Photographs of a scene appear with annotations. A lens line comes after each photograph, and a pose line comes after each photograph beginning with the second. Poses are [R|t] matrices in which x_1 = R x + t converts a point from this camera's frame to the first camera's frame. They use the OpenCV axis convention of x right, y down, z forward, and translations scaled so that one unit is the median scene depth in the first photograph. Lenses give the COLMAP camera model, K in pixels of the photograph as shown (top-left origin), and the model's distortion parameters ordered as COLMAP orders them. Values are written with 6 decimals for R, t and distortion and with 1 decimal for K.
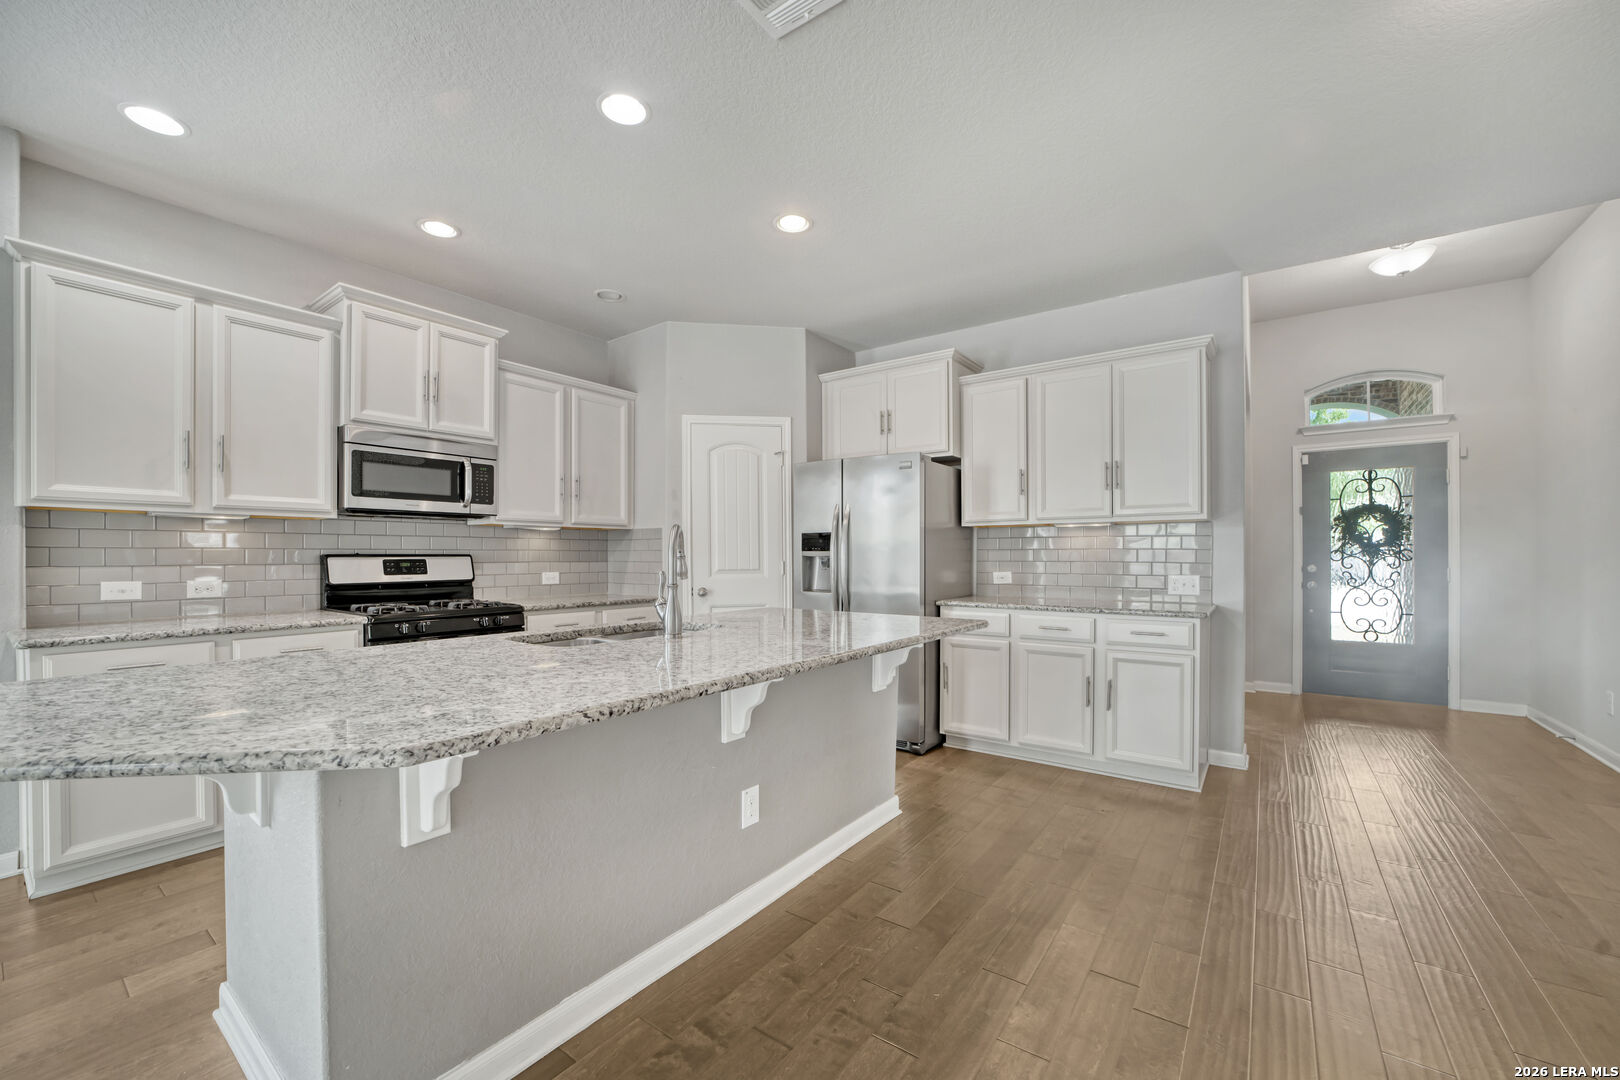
lens RADIAL K [[636.6, 0, 805.3], [0, 636.6, 558.4], [0, 0, 1]] dist [-0.024740, 0.003932]
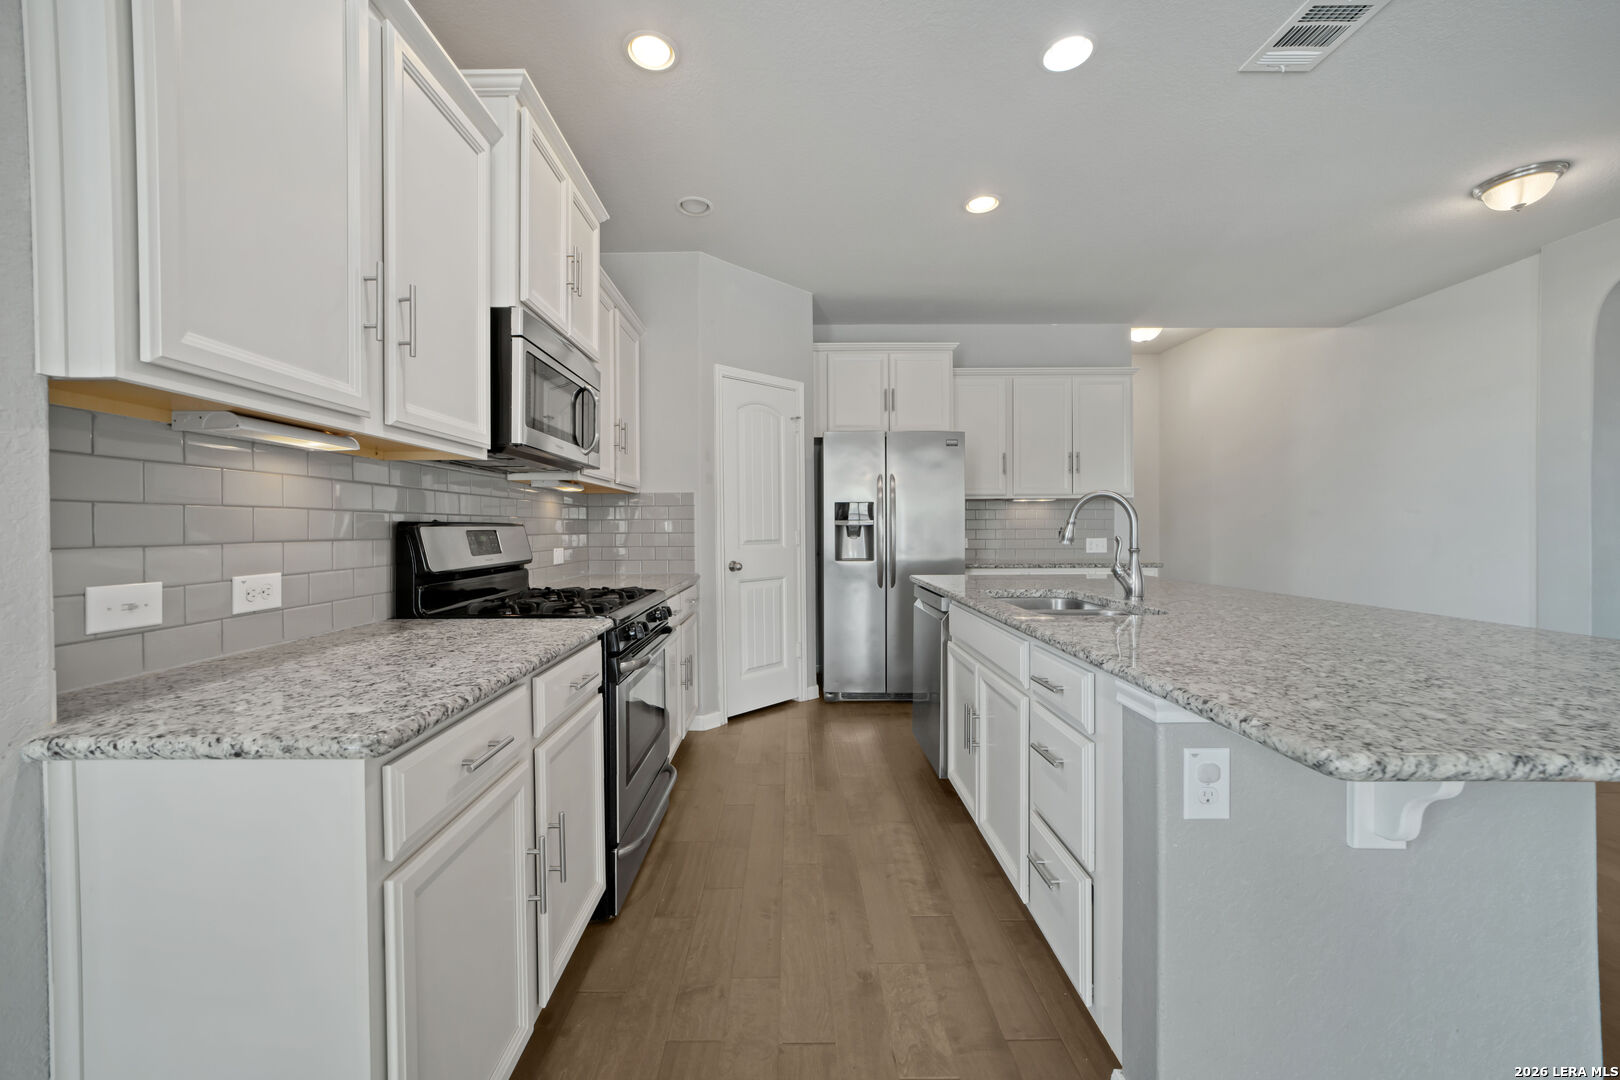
lens RADIAL K [[636.6, 0, 795.5], [0, 636.6, 534.9], [0, 0, 1]] dist [-0.024740, 0.003932]
pose [[0.799530, -0.011553, 0.600515, -0.642499], [0.008510, 0.999933, 0.007907, 0.002587], [-0.600566, -0.001211, 0.799574, 0.251050]]
